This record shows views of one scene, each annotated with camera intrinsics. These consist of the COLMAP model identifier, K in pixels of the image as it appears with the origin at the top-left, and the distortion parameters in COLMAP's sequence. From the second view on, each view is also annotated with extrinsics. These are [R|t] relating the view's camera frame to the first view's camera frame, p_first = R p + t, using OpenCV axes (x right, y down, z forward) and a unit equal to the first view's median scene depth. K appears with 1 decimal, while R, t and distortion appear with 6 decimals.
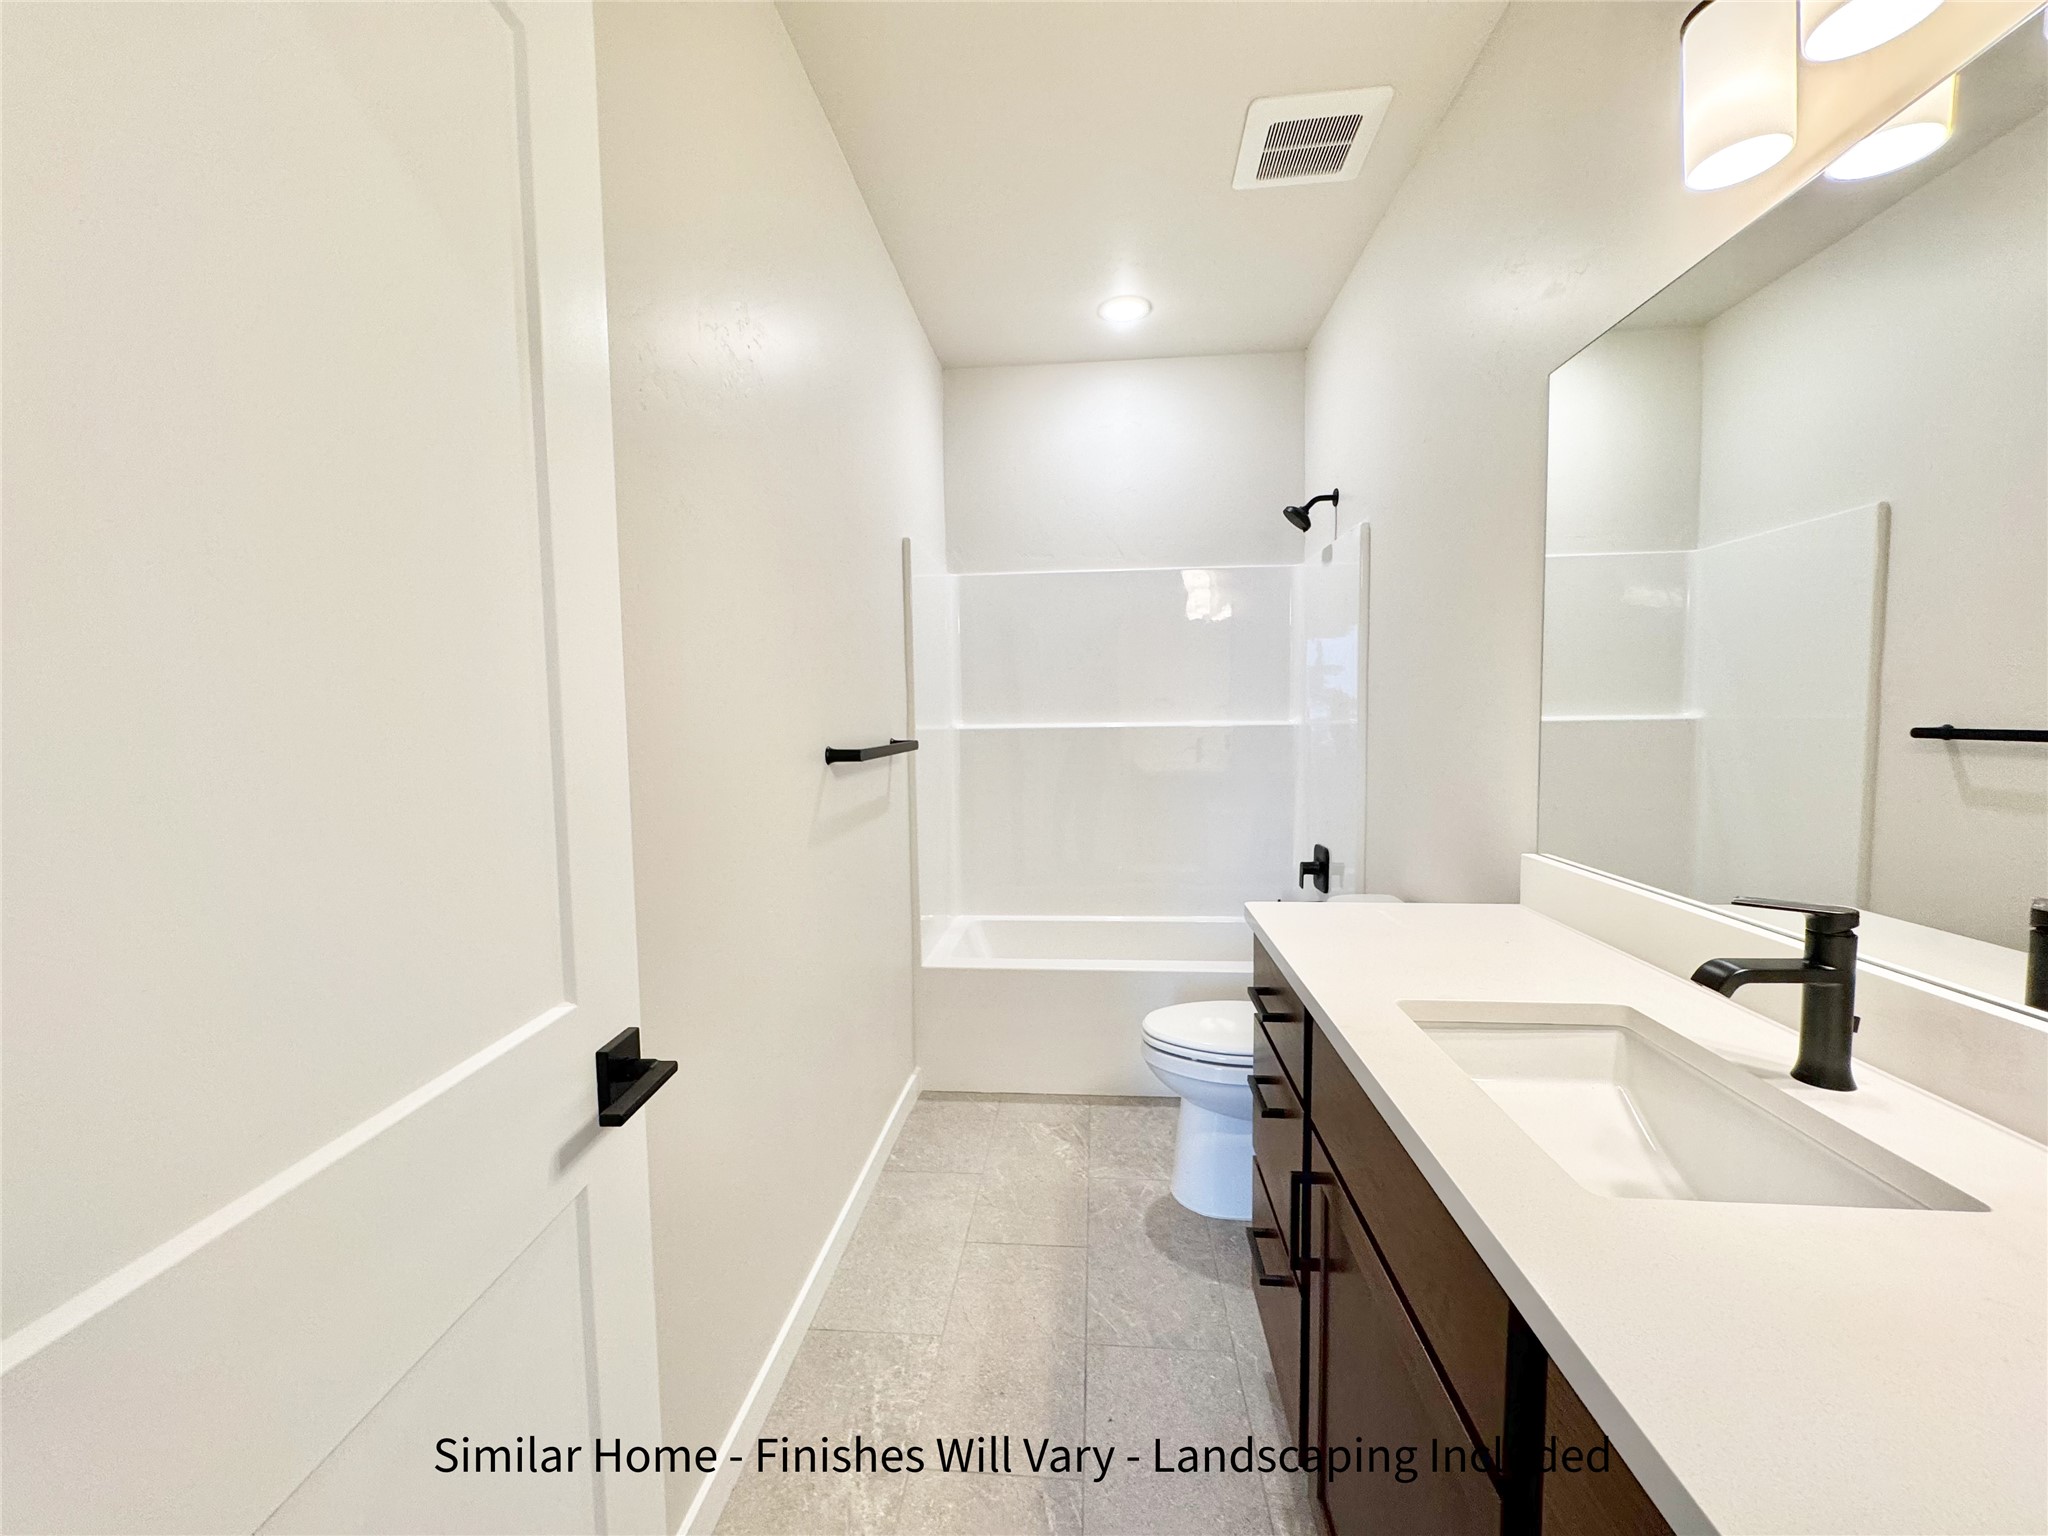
lens RADIAL K [[805.9, 0, 1012.3], [0, 805.9, 767.5], [0, 0, 1]] dist [-0.008363, 0.000100]
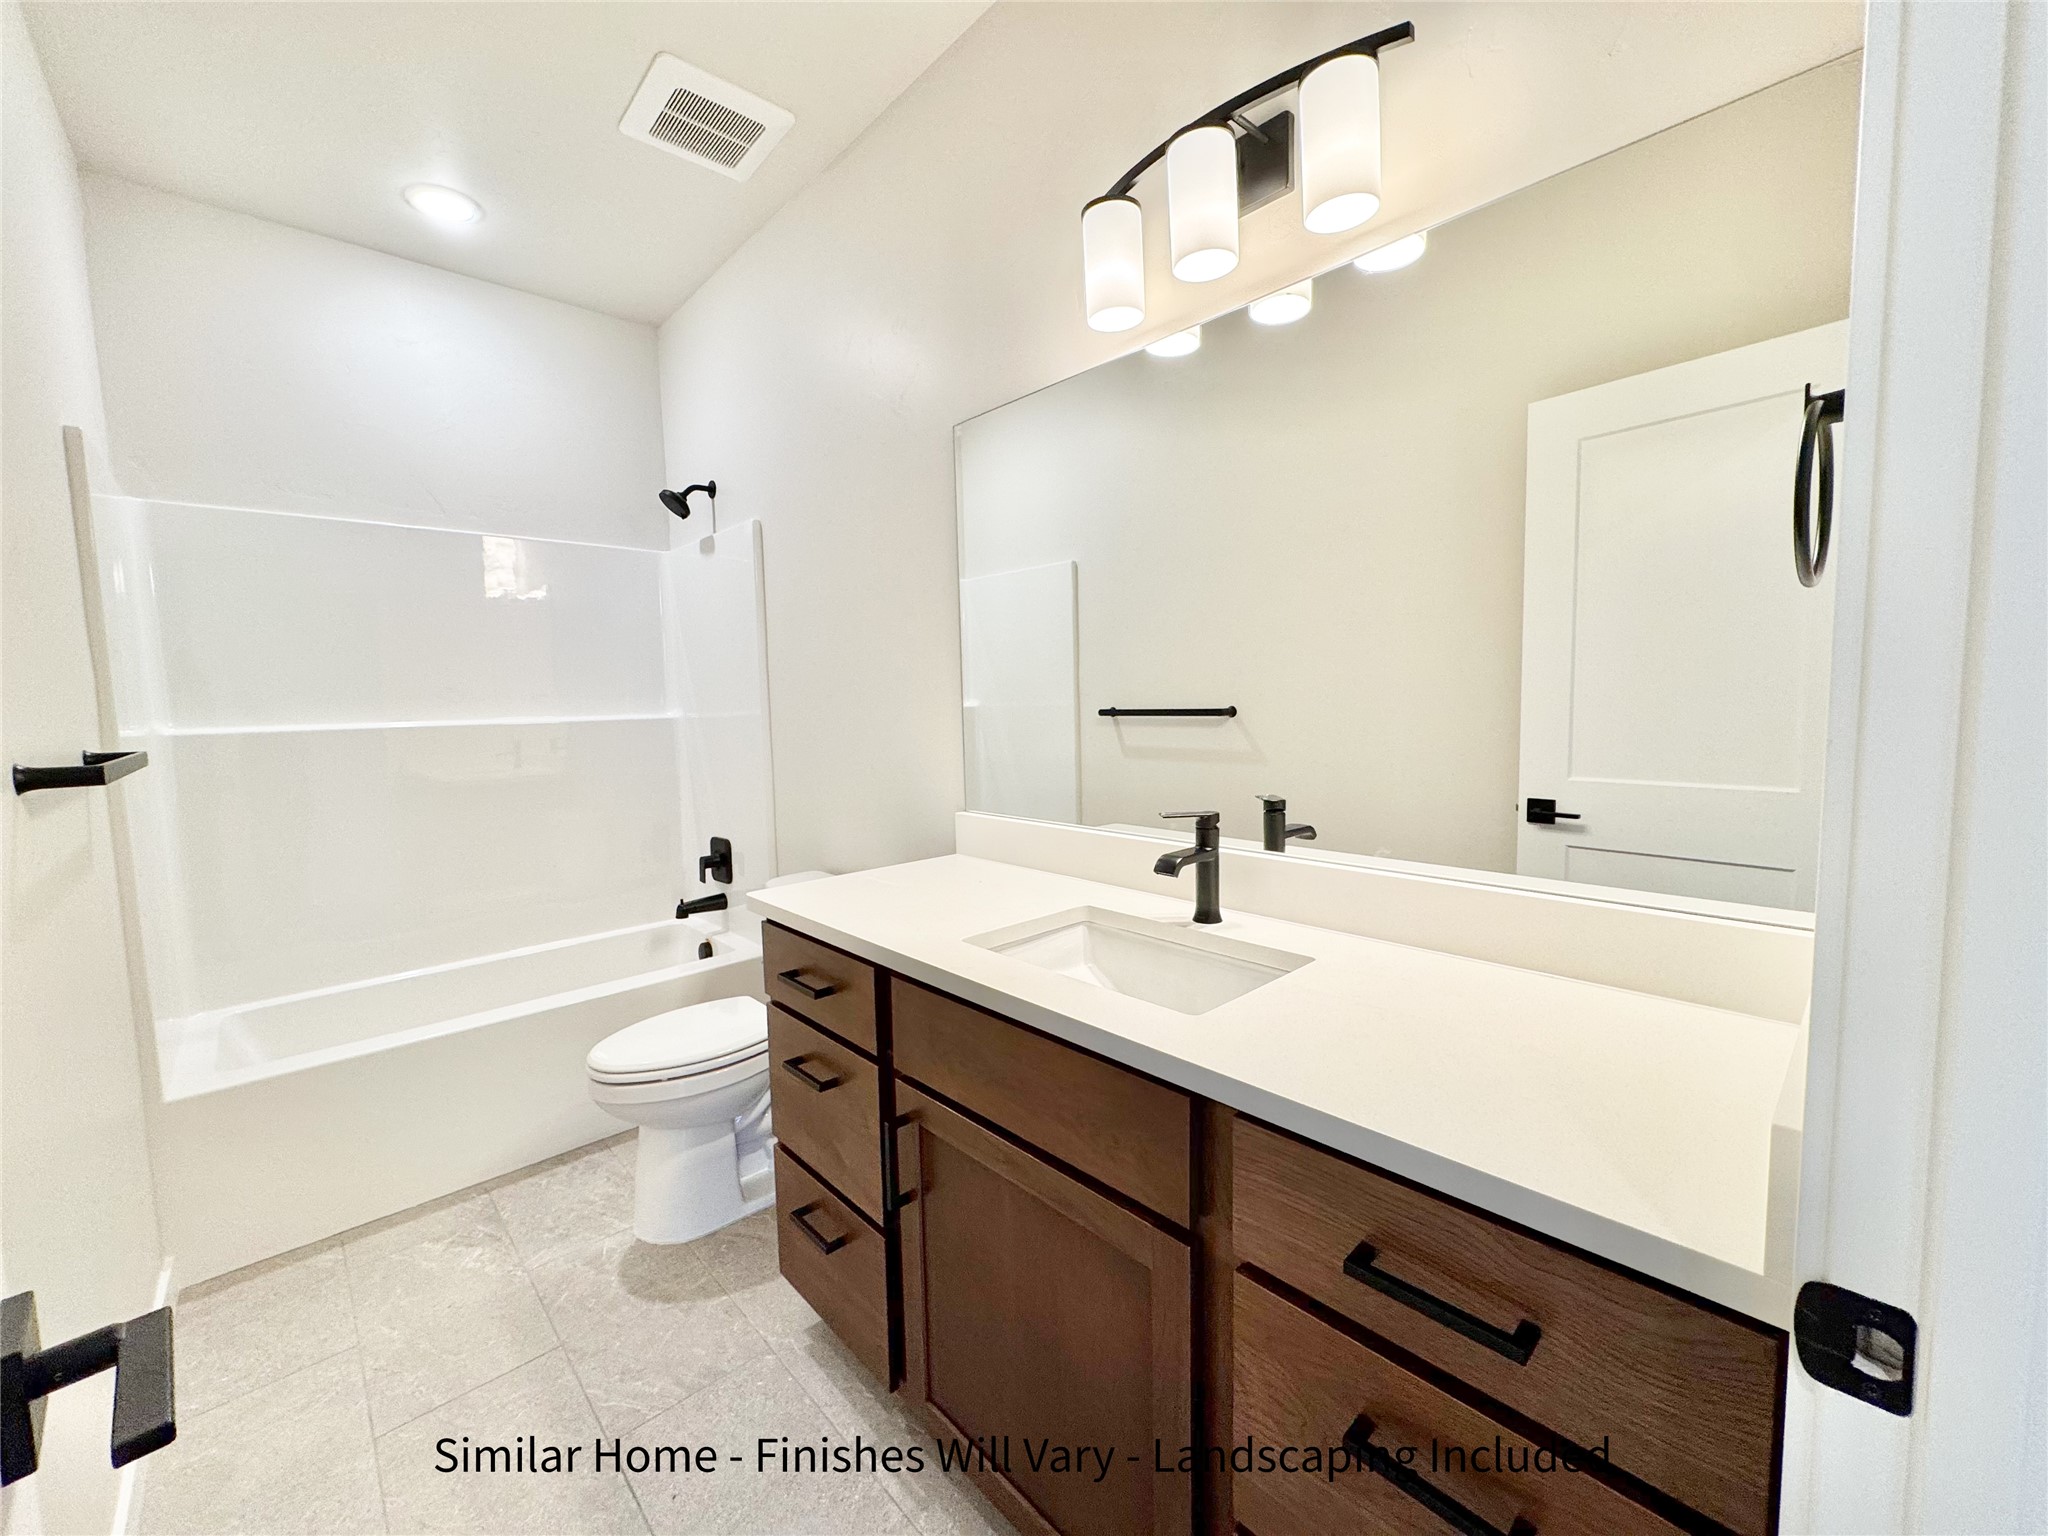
lens RADIAL K [[814.8, 0, 1023.2], [0, 814.8, 764.7], [0, 0, 1]] dist [-0.001619, 0.000661]
pose [[0.670474, -0.064084, 0.739160, -0.150003], [0.063549, 0.997562, 0.028843, 0.002444], [-0.739206, 0.027635, 0.672912, 0.054523]]
